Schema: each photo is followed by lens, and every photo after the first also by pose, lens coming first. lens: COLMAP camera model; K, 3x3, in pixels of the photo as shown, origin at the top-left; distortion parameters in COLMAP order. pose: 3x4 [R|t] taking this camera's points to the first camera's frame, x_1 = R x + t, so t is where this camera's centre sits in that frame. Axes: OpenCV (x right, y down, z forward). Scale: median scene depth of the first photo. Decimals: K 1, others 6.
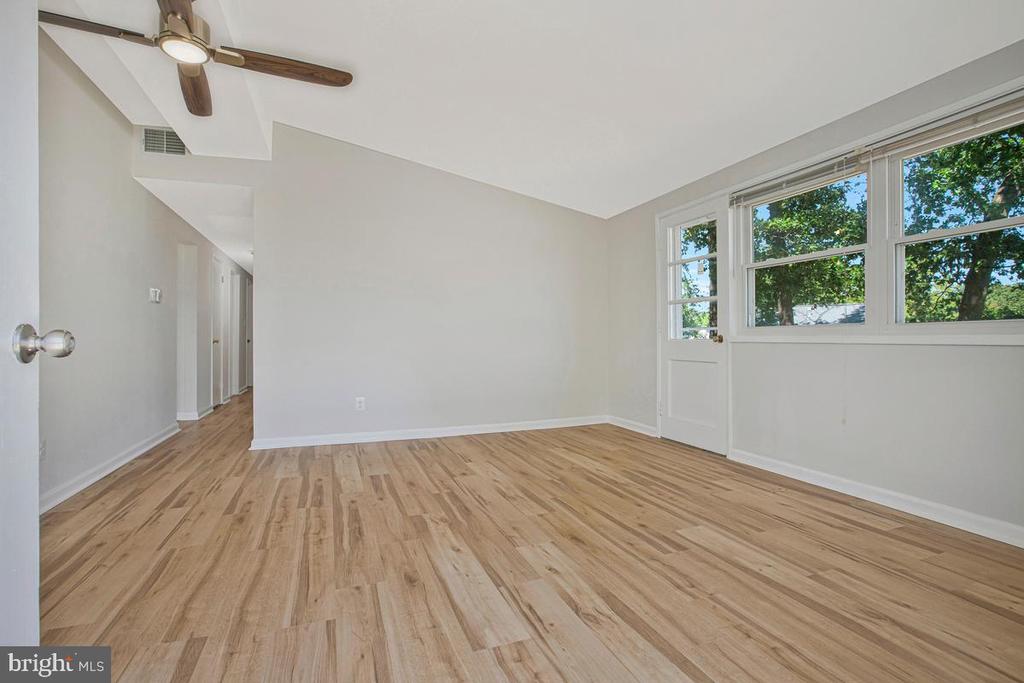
lens RADIAL K [[486.8, 0, 493.3], [0, 486.8, 335.4], [0, 0, 1]] dist [-0.050768, 0.022665]
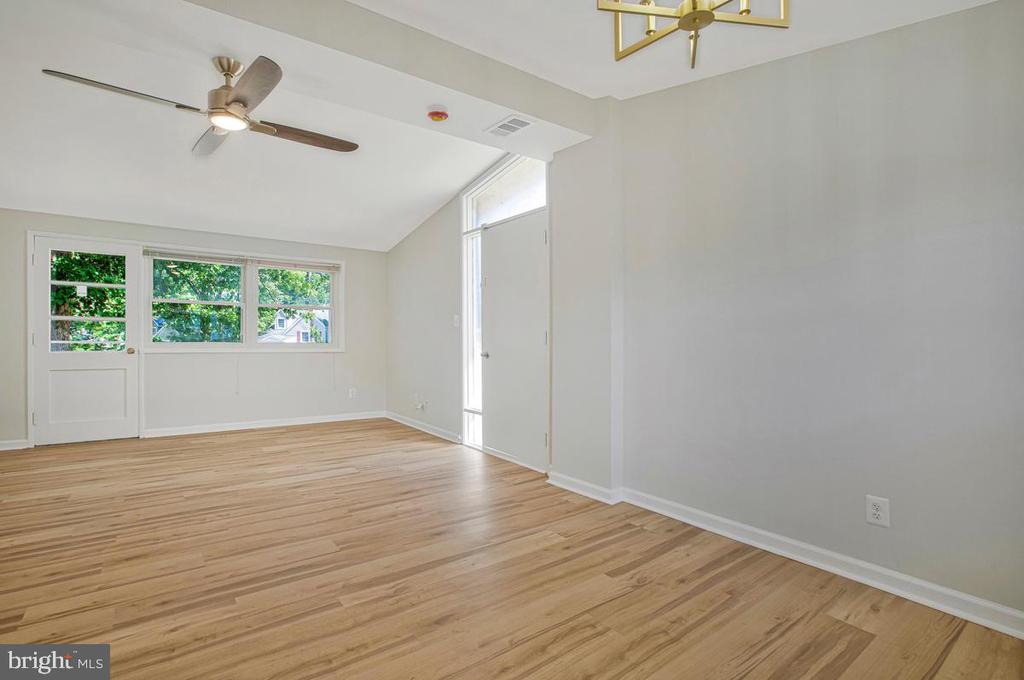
lens RADIAL K [[486.7, 0, 512.7], [0, 486.7, 336.7], [0, 0, 1]] dist [-0.036824, 0.012531]
pose [[-0.290416, 0.002370, 0.956898, -1.591540], [-0.016440, 0.999837, -0.007466, -0.057796], [-0.956759, -0.017900, -0.290329, 0.536459]]
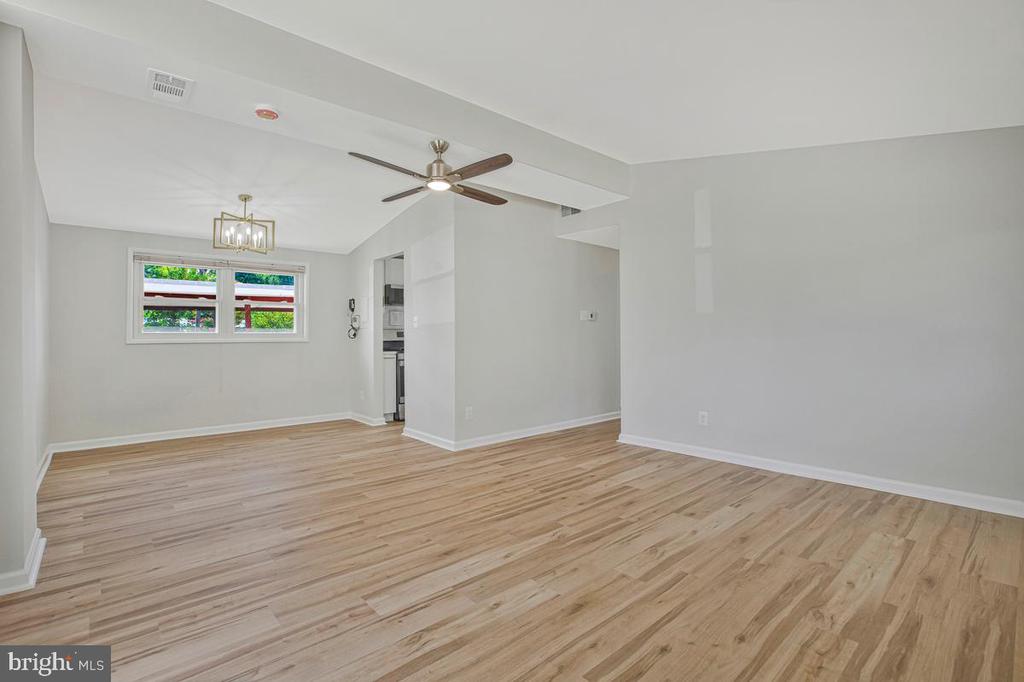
lens RADIAL K [[466.9, 0, 527.0], [0, 466.9, 337.5], [0, 0, 1]] dist [-0.064347, 0.037526]
pose [[0.396600, 0.007154, -0.917964, 0.772504], [0.014338, 0.999799, 0.013986, -0.073554], [0.917880, -0.018709, 0.396418, 0.504815]]
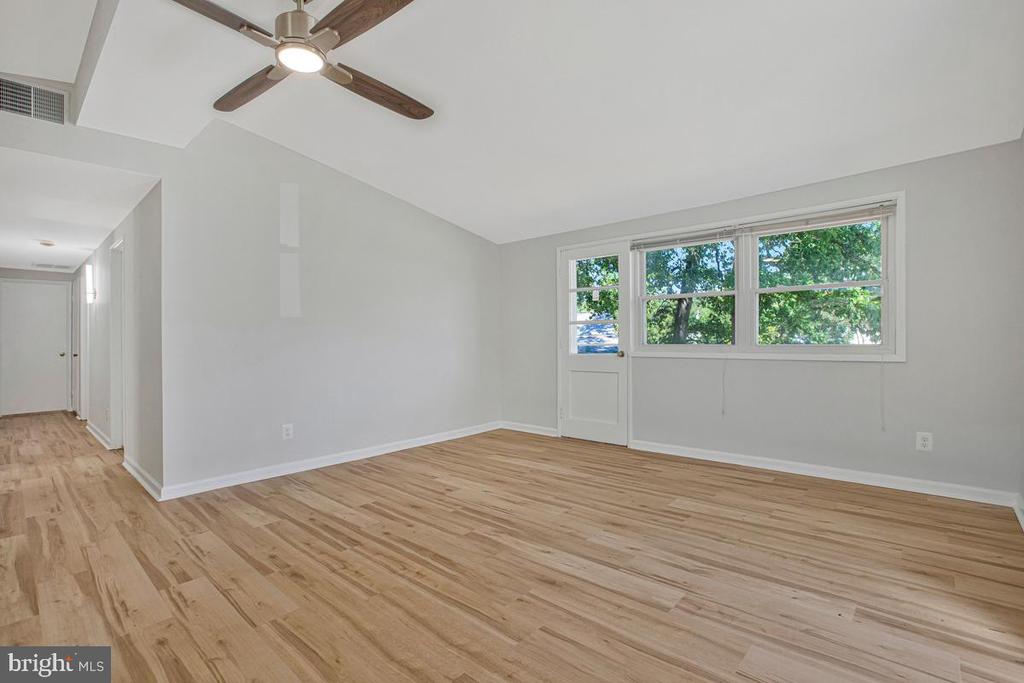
lens RADIAL K [[490.5, 0, 500.9], [0, 490.5, 339.9], [0, 0, 1]] dist [-0.061979, 0.031979]
pose [[0.885459, -0.009458, 0.464621, -0.580301], [0.005953, 0.999942, 0.009009, -0.062171], [-0.464679, -0.005211, 0.885464, 0.018886]]
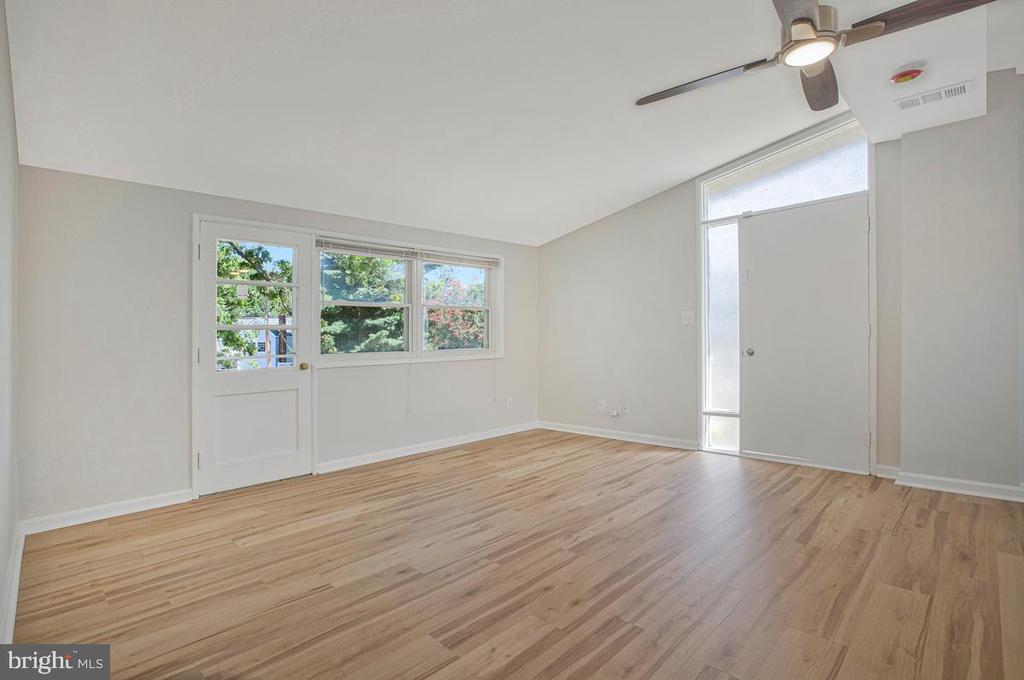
lens RADIAL K [[473.5, 0, 516.6], [0, 473.5, 310.1], [0, 0, 1]] dist [-0.043531, 0.013609]
pose [[-0.435040, 0.073050, 0.897443, -0.970704], [0.018070, 0.997211, -0.072411, -0.042192], [-0.900230, -0.015285, -0.435147, 1.487522]]
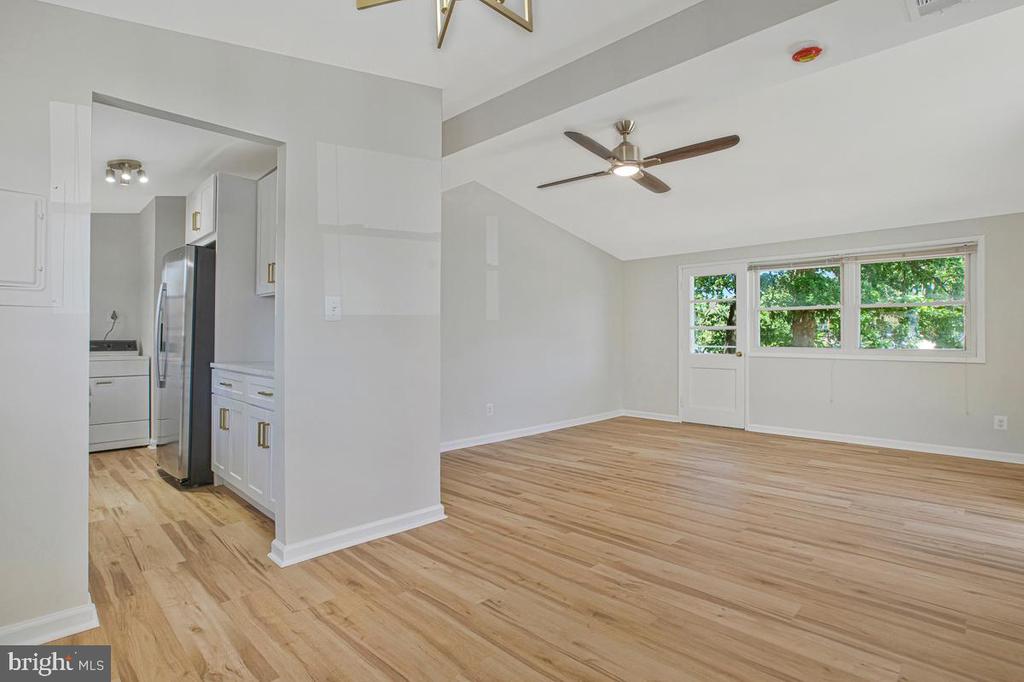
lens RADIAL K [[509.9, 0, 496.5], [0, 509.9, 331.6], [0, 0, 1]] dist [-0.050246, 0.019944]
pose [[0.905671, 0.013364, 0.423770, -1.345001], [-0.010583, 0.999904, -0.008915, -0.062409], [-0.423848, 0.003589, 0.905726, -0.212022]]
